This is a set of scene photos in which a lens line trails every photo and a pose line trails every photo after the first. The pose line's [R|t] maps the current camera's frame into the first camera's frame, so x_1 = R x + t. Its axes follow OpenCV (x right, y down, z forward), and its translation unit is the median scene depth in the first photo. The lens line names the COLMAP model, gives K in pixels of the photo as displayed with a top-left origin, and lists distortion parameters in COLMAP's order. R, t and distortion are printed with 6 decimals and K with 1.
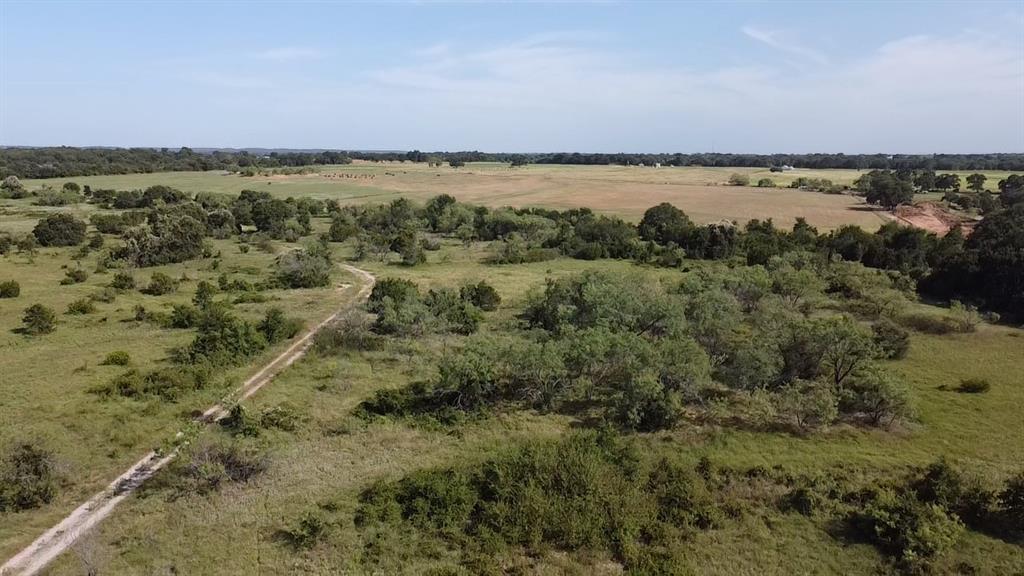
lens RADIAL K [[774.7, 0, 510.7], [0, 774.7, 289.1], [0, 0, 1]] dist [0.002581, -0.008835]
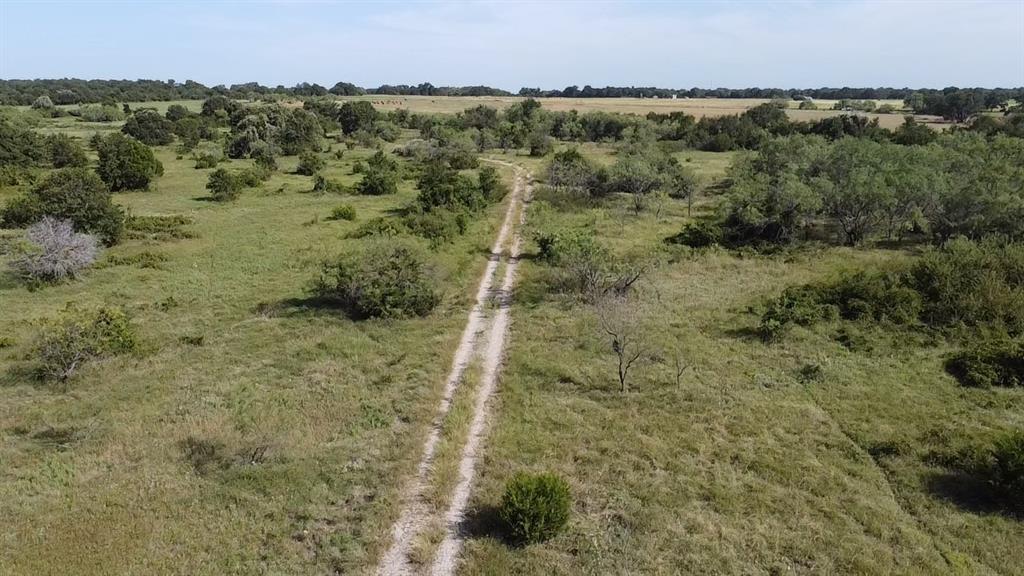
lens RADIAL K [[774.7, 0, 510.7], [0, 774.7, 289.1], [0, 0, 1]] dist [0.002581, -0.008835]
pose [[0.999754, -0.010768, 0.019367, -0.145039], [0.009418, 0.997609, 0.068459, 0.052471], [-0.020058, -0.068260, 0.997466, 0.030014]]
